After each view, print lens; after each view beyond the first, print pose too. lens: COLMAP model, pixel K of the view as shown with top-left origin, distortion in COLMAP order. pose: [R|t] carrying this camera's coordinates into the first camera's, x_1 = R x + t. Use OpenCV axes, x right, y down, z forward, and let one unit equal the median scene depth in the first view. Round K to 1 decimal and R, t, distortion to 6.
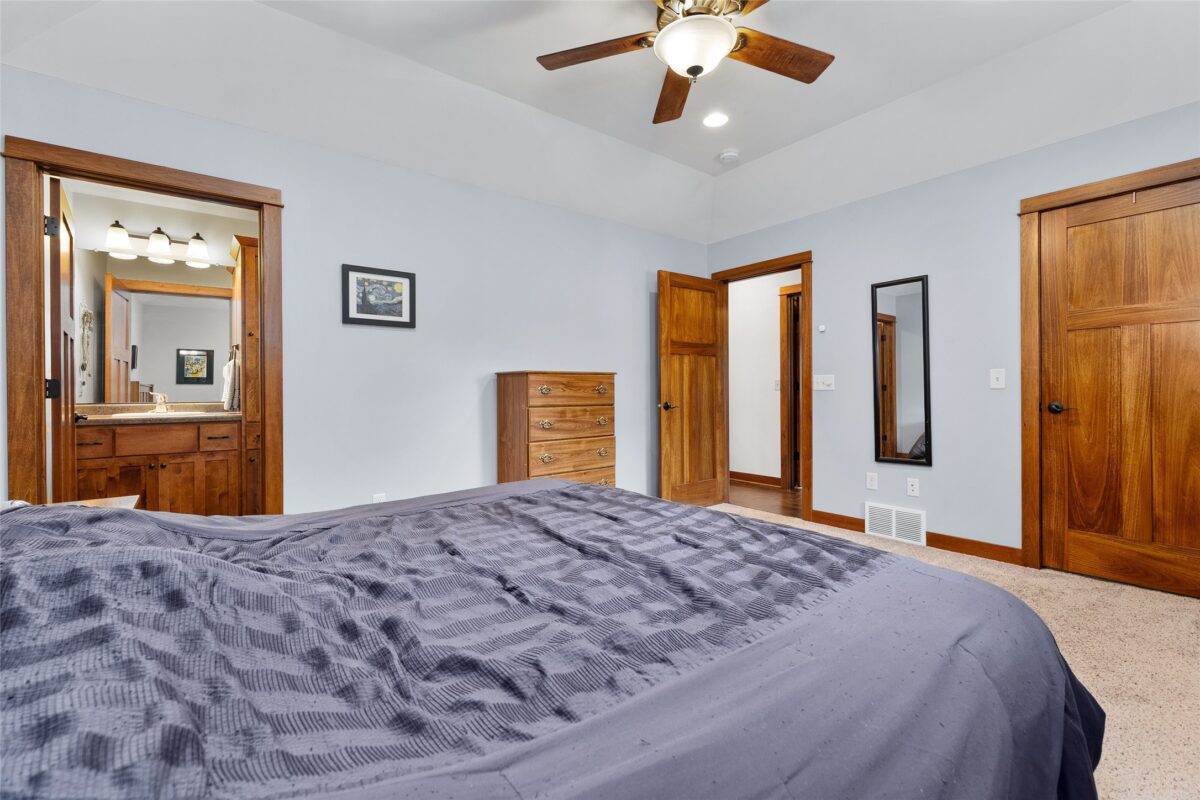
lens RADIAL K [[512.7, 0, 606.2], [0, 512.7, 395.5], [0, 0, 1]] dist [-0.009315, 0.000384]
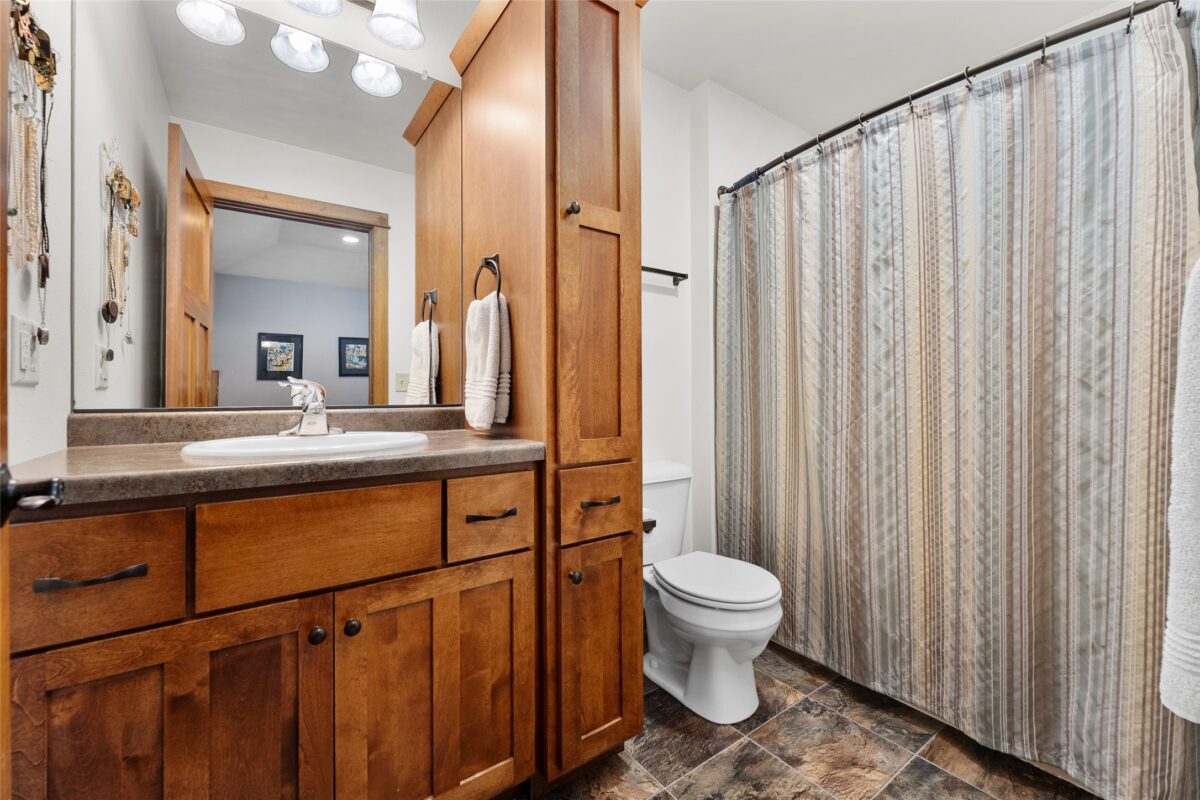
lens RADIAL K [[483.0, 0, 595.1], [0, 483.0, 393.4], [0, 0, 1]] dist [0.000360, 0.000064]
pose [[0.998358, 0.003187, -0.057196, -0.701027], [-0.003543, 0.999975, -0.006125, 0.005094], [0.057175, 0.006318, 0.998344, 0.716224]]
